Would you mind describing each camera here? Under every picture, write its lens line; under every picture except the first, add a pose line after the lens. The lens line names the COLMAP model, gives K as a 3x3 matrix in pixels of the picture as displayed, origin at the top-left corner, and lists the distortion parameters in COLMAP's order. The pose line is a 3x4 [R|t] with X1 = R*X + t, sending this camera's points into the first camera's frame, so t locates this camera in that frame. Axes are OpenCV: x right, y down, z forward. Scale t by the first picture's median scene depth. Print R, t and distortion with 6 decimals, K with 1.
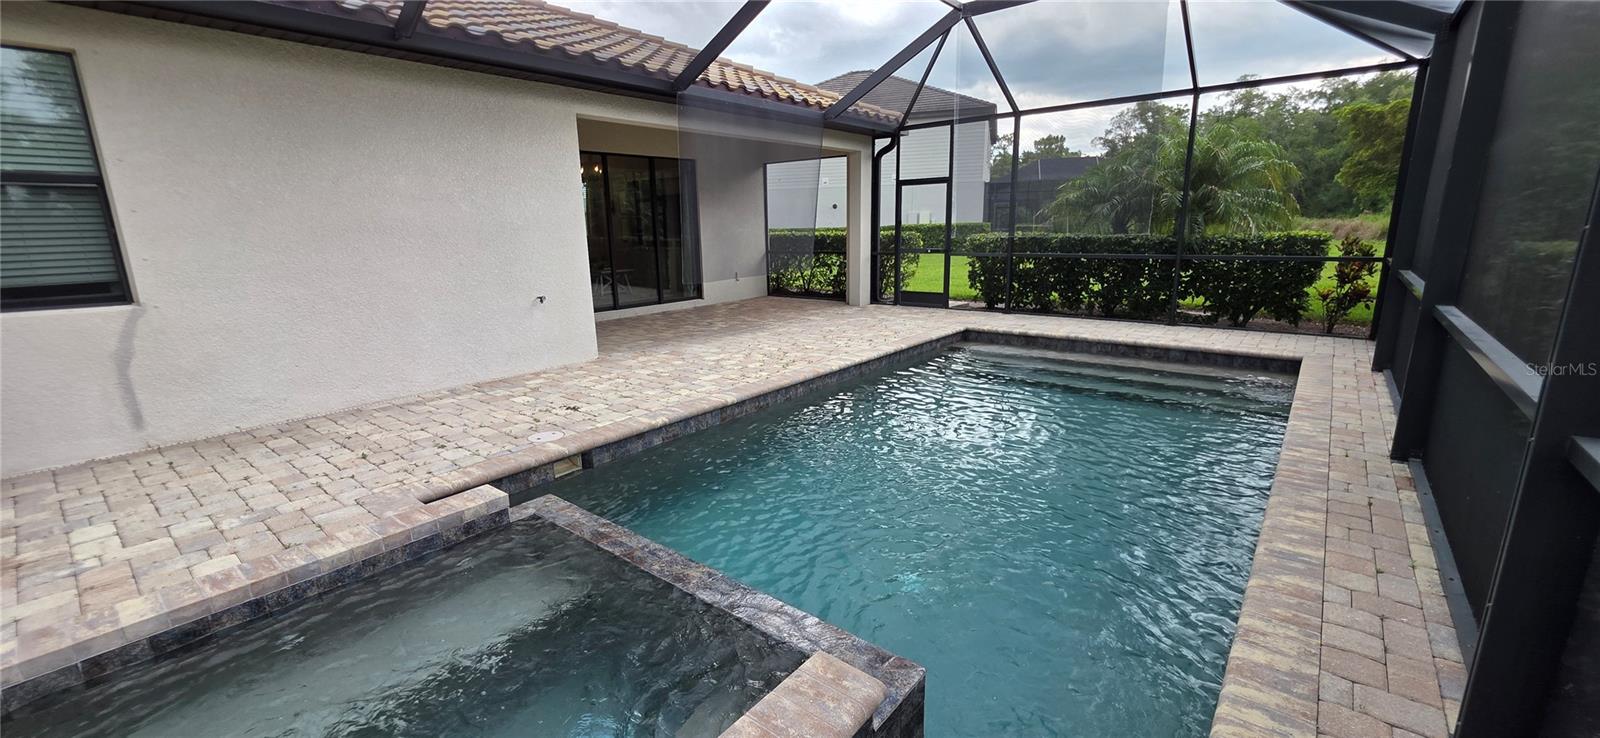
lens RADIAL K [[643.4, 0, 789.2], [0, 643.4, 368.2], [0, 0, 1]] dist [0.002140, -0.000154]
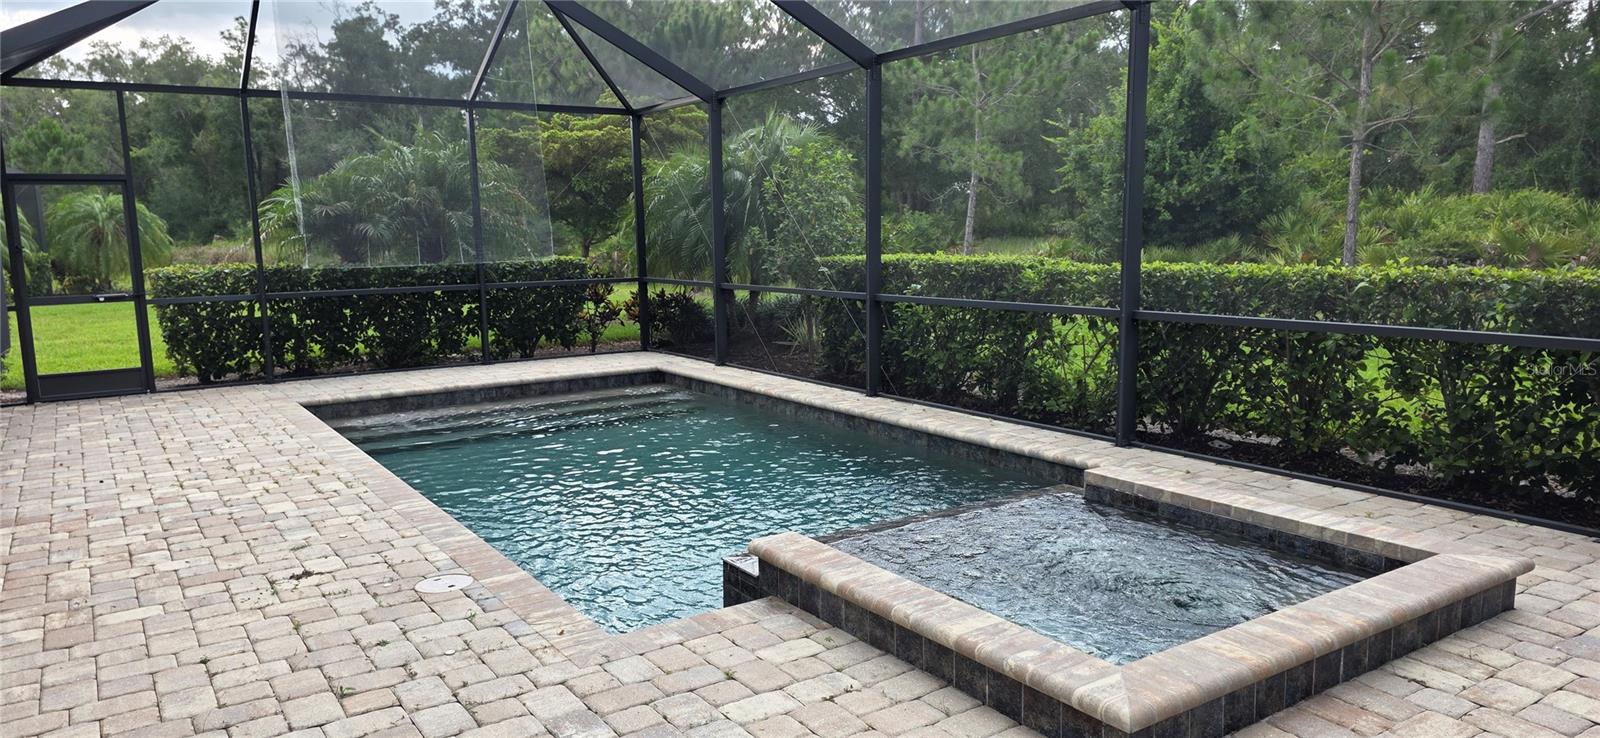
lens RADIAL K [[1075.0, 0, 800.0], [0, 1075.0, 369.0], [0, 0, 1]] dist [0.090184, -0.086926]
pose [[0.249713, -0.114530, 0.961523, -0.693643], [0.229419, 0.971706, 0.056162, -0.040900], [-0.940750, 0.206568, 0.268923, 0.189010]]
